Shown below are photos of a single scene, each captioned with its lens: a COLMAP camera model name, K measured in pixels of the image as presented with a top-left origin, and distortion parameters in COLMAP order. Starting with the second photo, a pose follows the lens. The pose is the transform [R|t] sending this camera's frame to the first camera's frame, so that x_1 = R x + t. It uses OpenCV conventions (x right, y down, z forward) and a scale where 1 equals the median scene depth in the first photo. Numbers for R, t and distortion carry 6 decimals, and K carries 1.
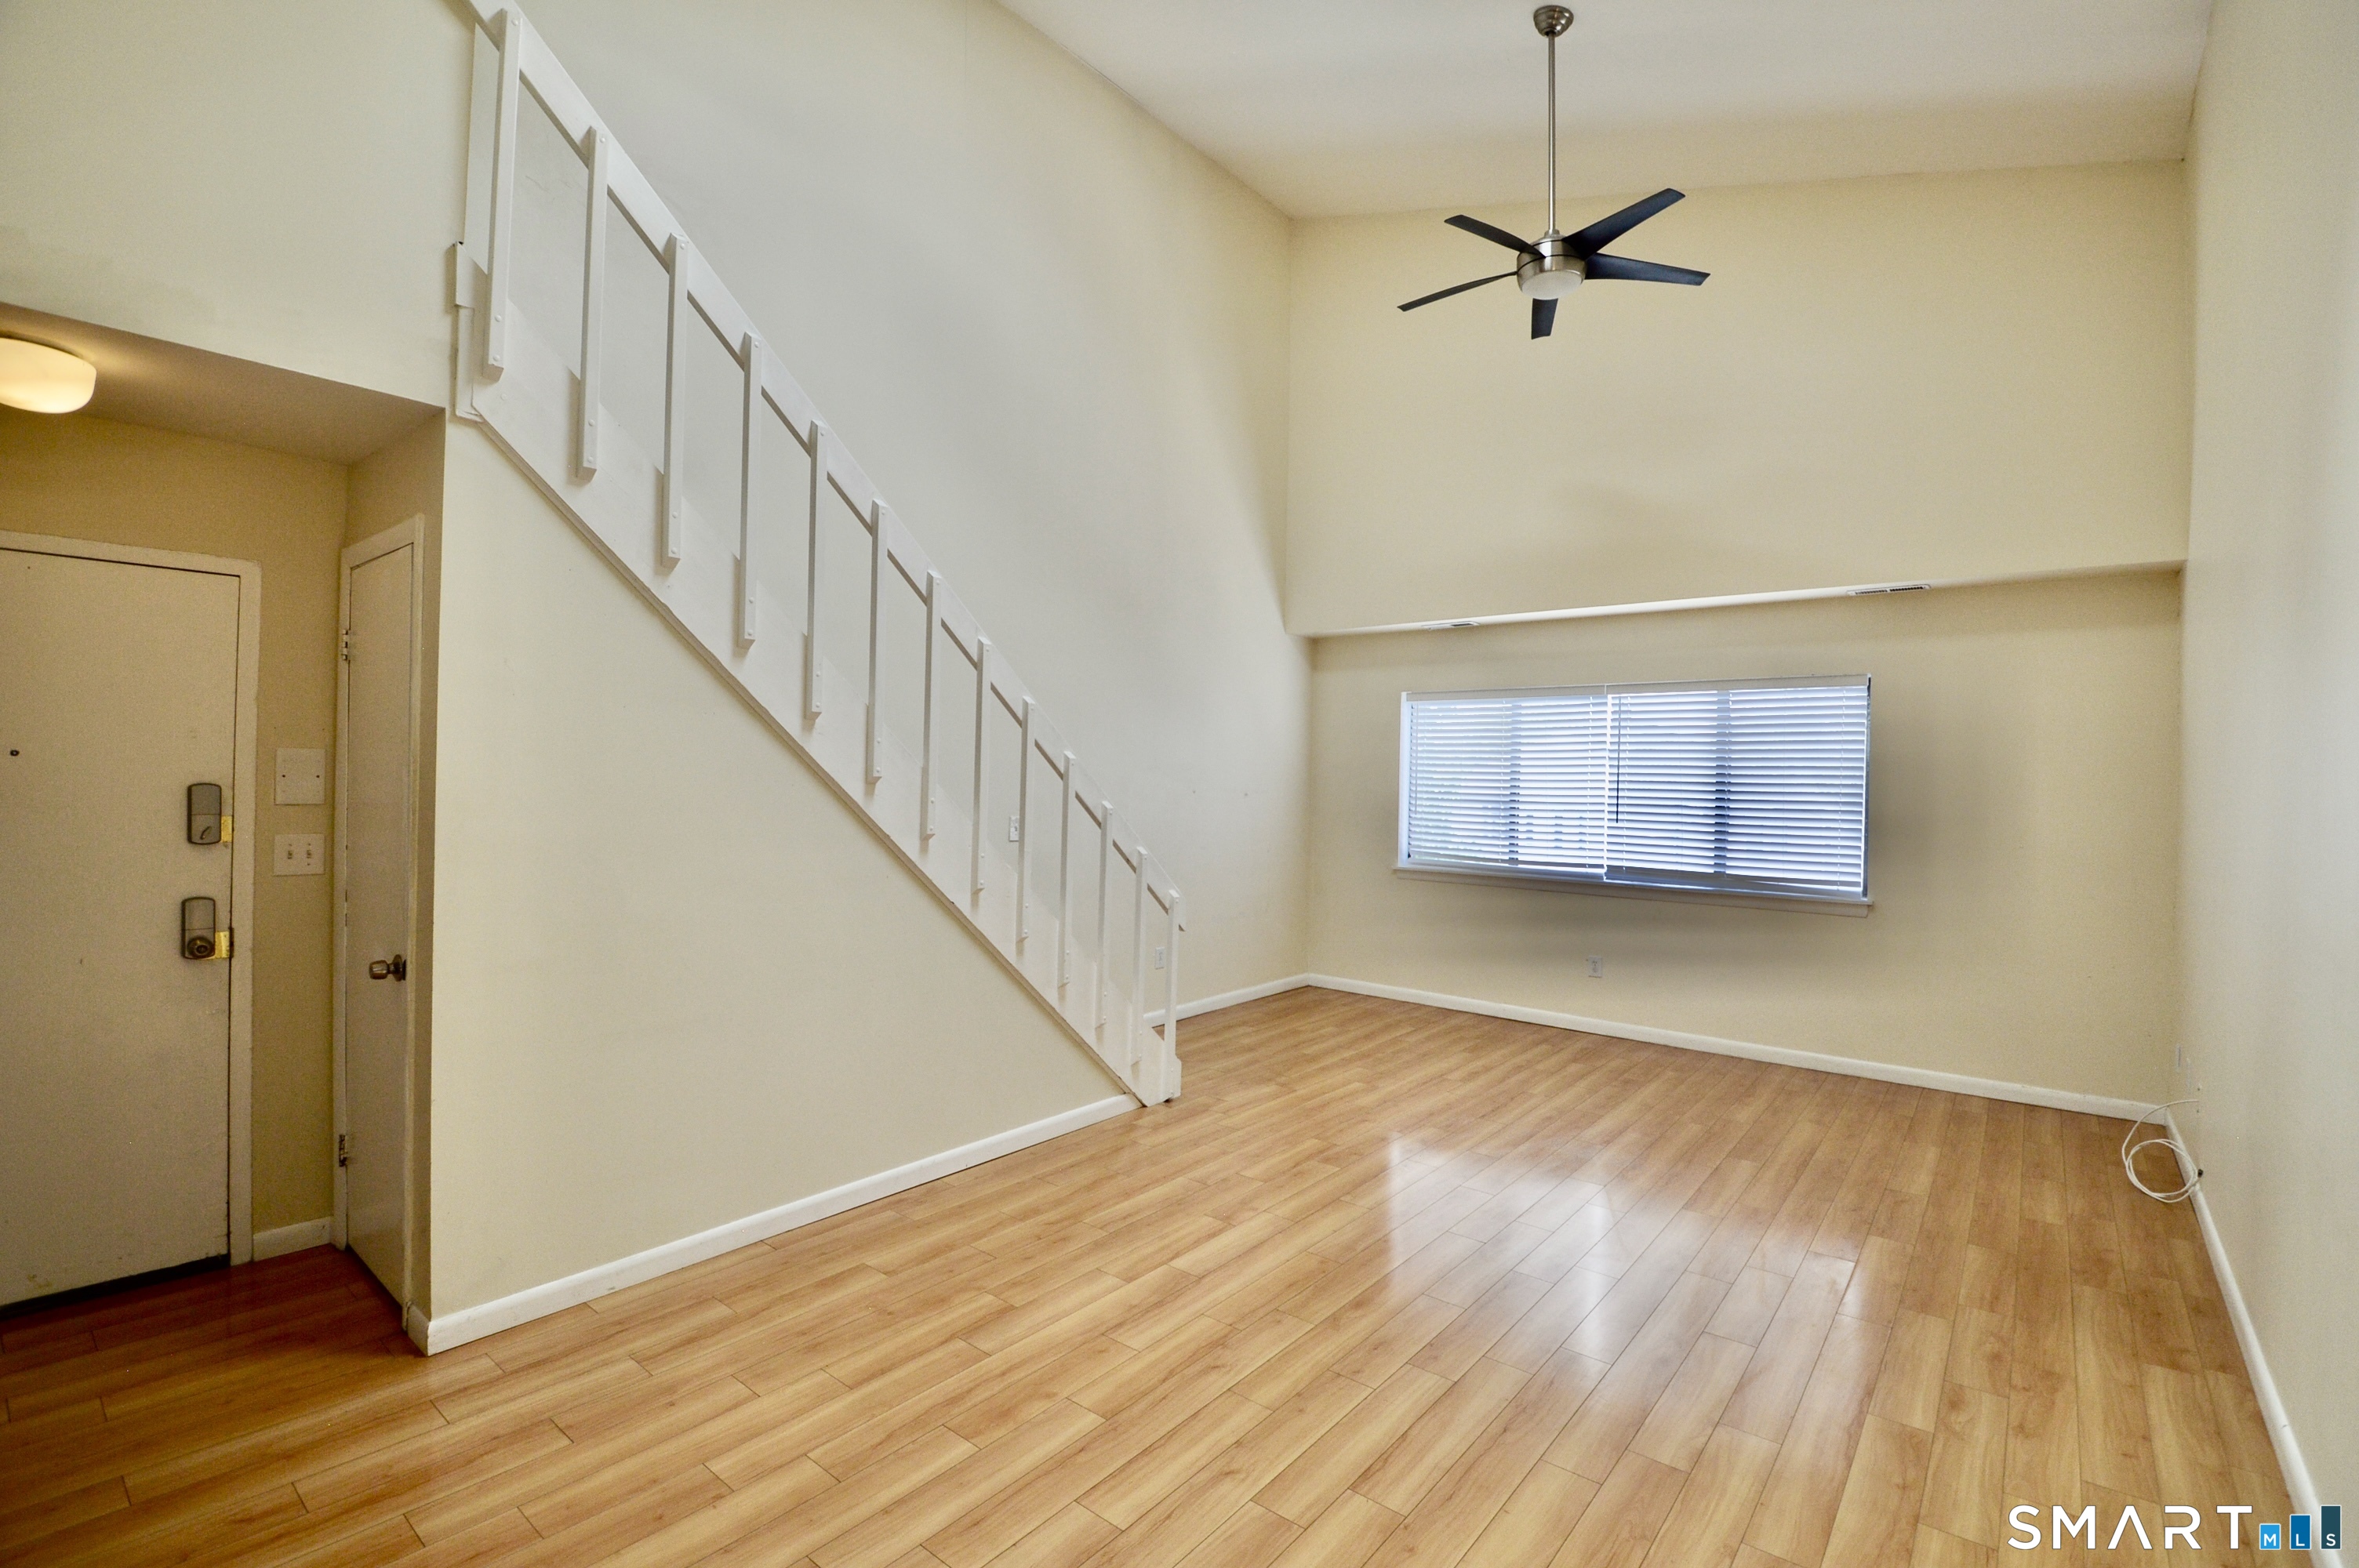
lens RADIAL K [[1050.5, 0, 1191.4], [0, 1050.5, 779.5], [0, 0, 1]] dist [0.022367, -0.033391]
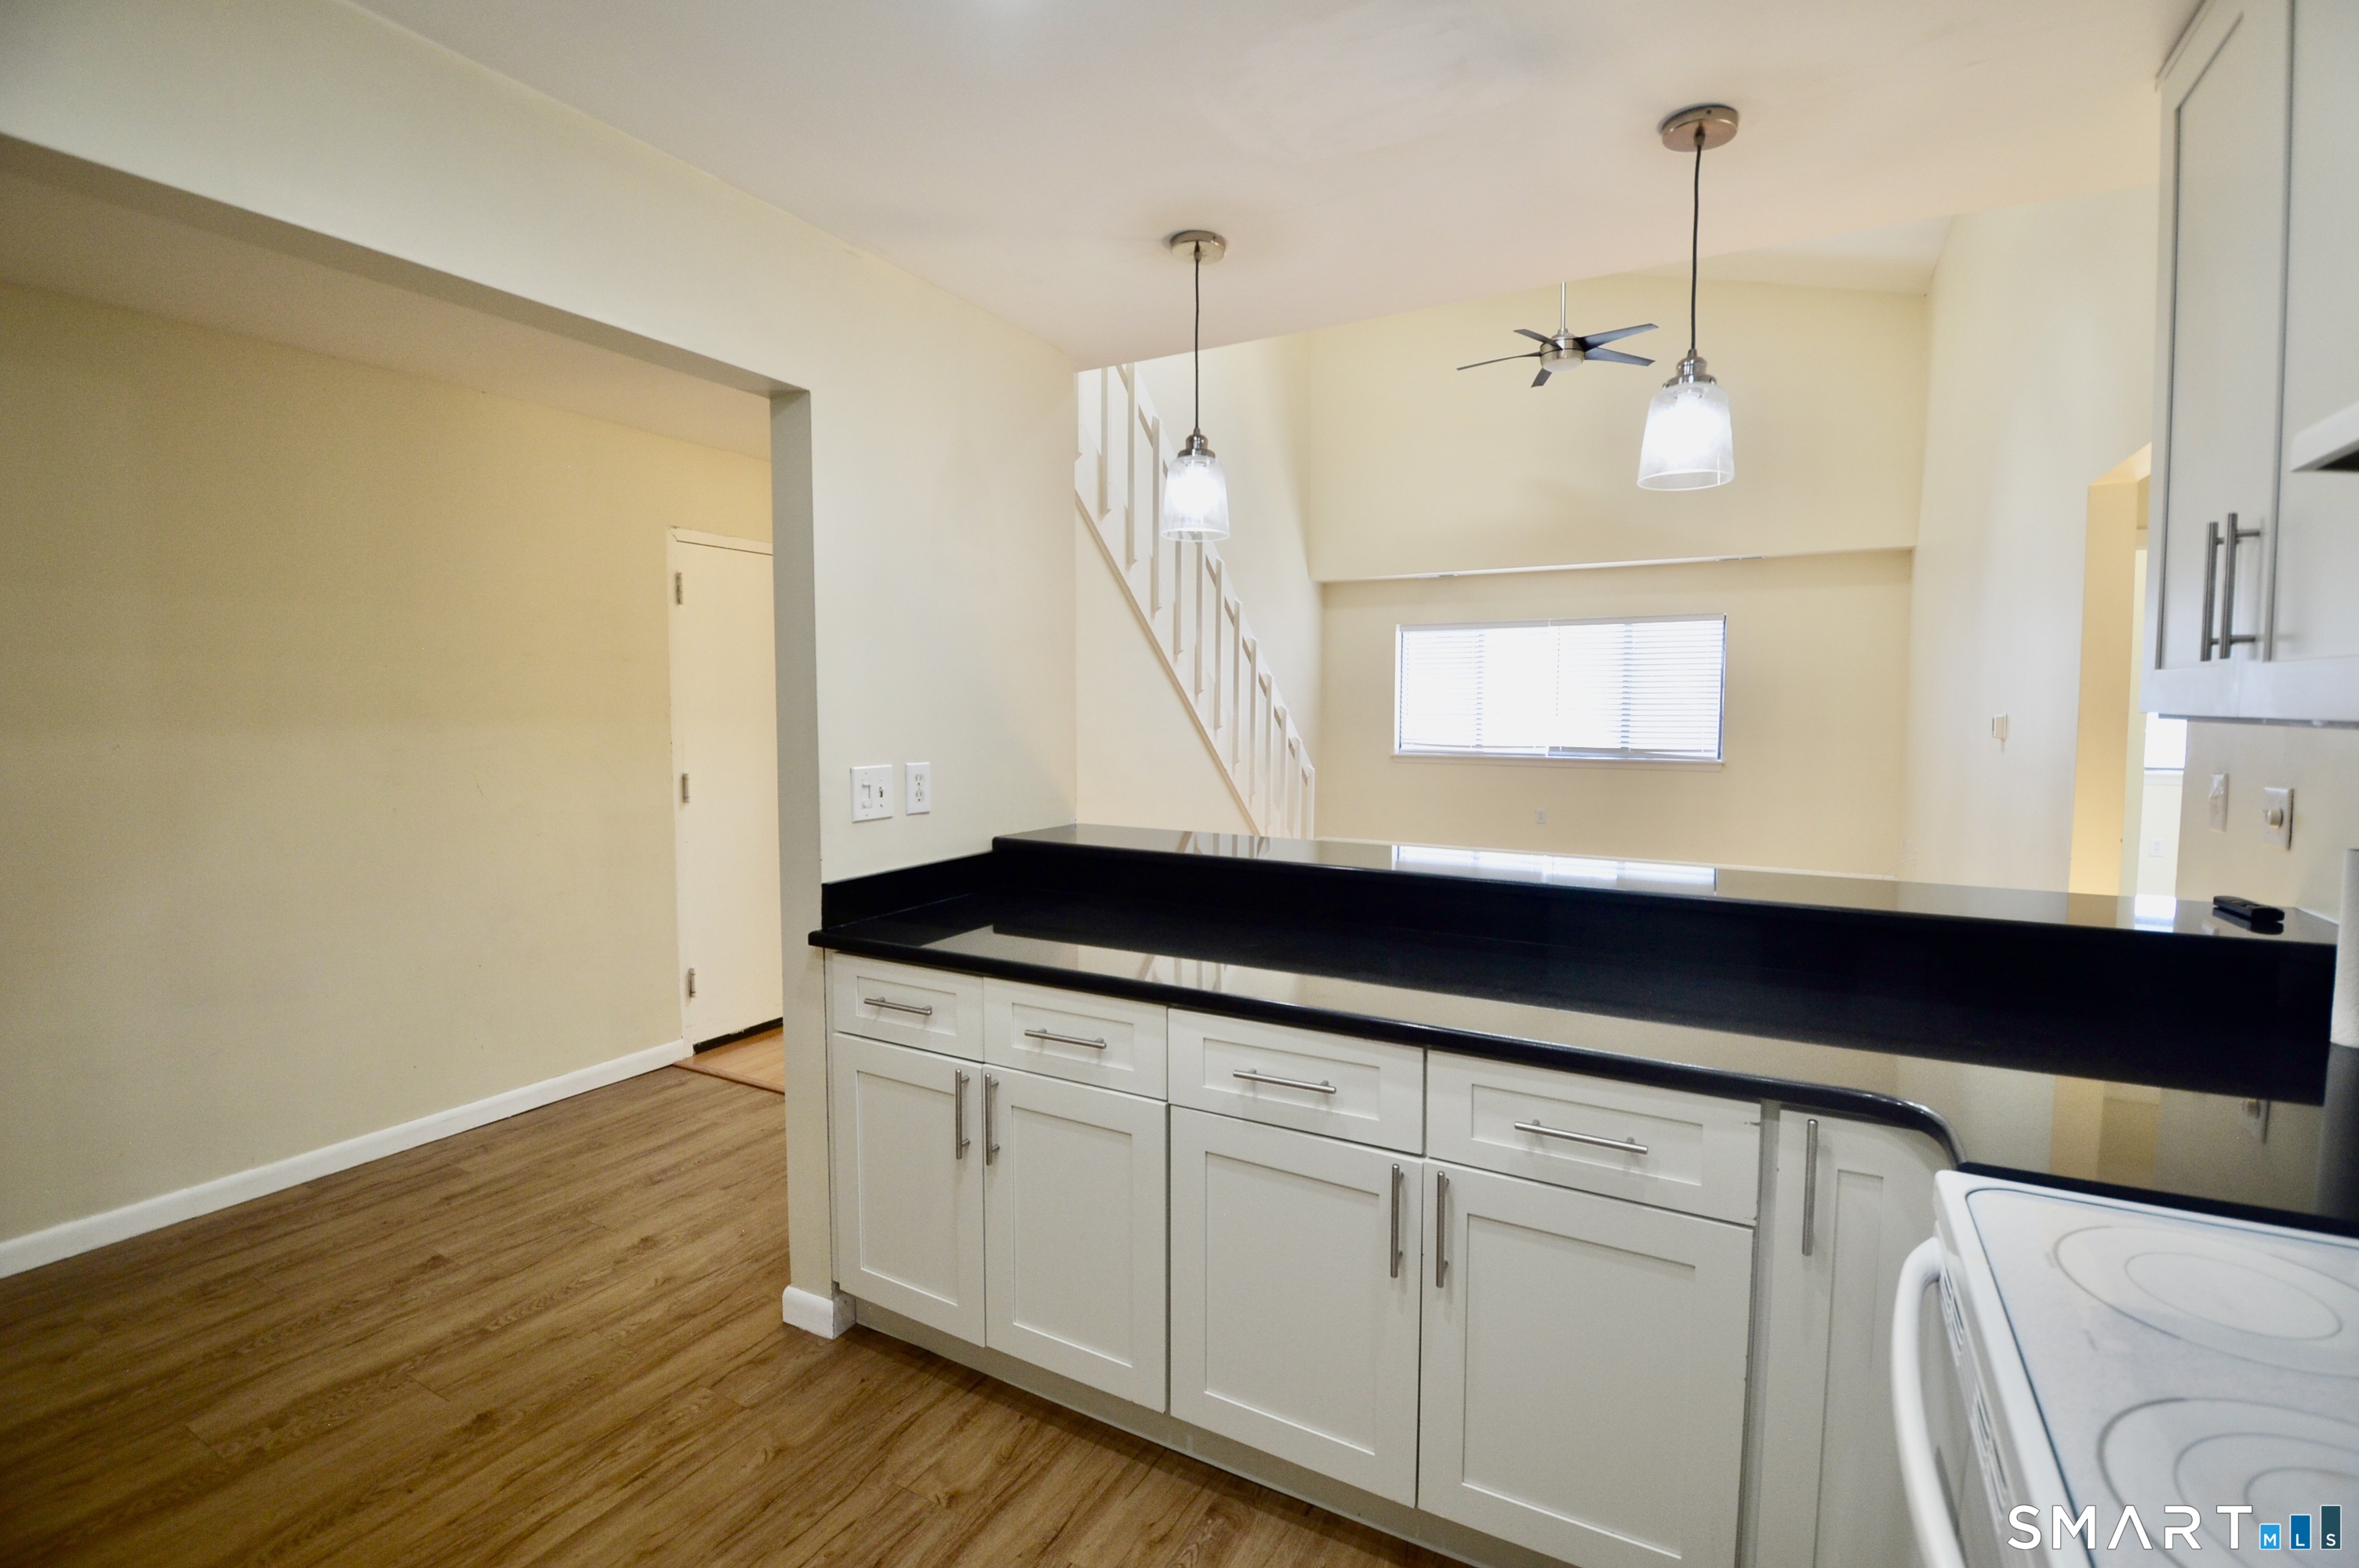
lens RADIAL K [[1024.0, 0, 1181.4], [0, 1024.0, 758.2], [0, 0, 1]] dist [0.000067, -0.015825]
pose [[0.985540, -0.030749, 0.166627, -0.578508], [0.021247, 0.998060, 0.058513, 0.011102], [-0.168103, -0.054127, 0.984282, -0.506649]]
